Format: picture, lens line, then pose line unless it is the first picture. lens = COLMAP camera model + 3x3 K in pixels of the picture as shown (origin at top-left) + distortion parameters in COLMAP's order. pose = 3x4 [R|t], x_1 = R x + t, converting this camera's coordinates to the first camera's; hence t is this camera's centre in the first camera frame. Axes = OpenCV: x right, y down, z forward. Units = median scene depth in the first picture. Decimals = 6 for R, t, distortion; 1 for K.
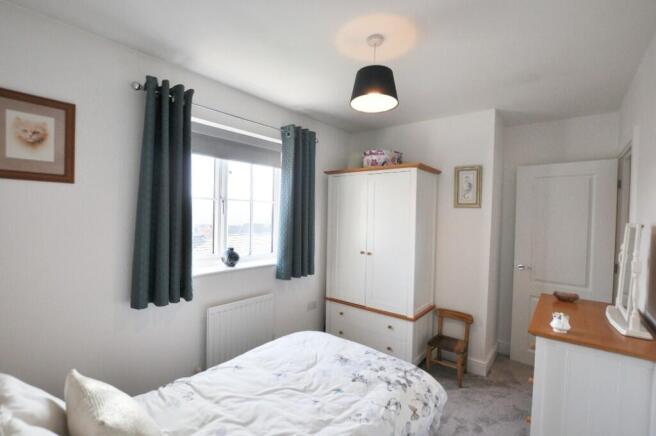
lens RADIAL K [[292.8, 0, 330.0], [0, 292.8, 218.7], [0, 0, 1]] dist [-0.001472, -0.000372]
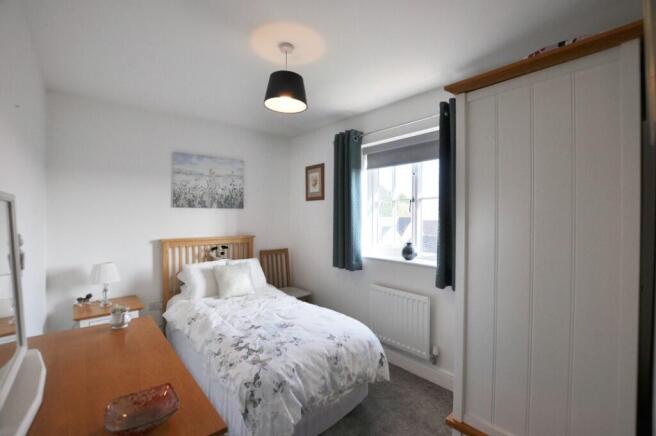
lens RADIAL K [[292.8, 0, 330.0], [0, 292.8, 218.7], [0, 0, 1]] dist [-0.001472, -0.000372]
pose [[-0.161906, -0.011597, -0.986738, 1.039357], [-0.017664, 0.999805, -0.008852, 0.031631], [0.986648, 0.015996, -0.162079, 1.163804]]
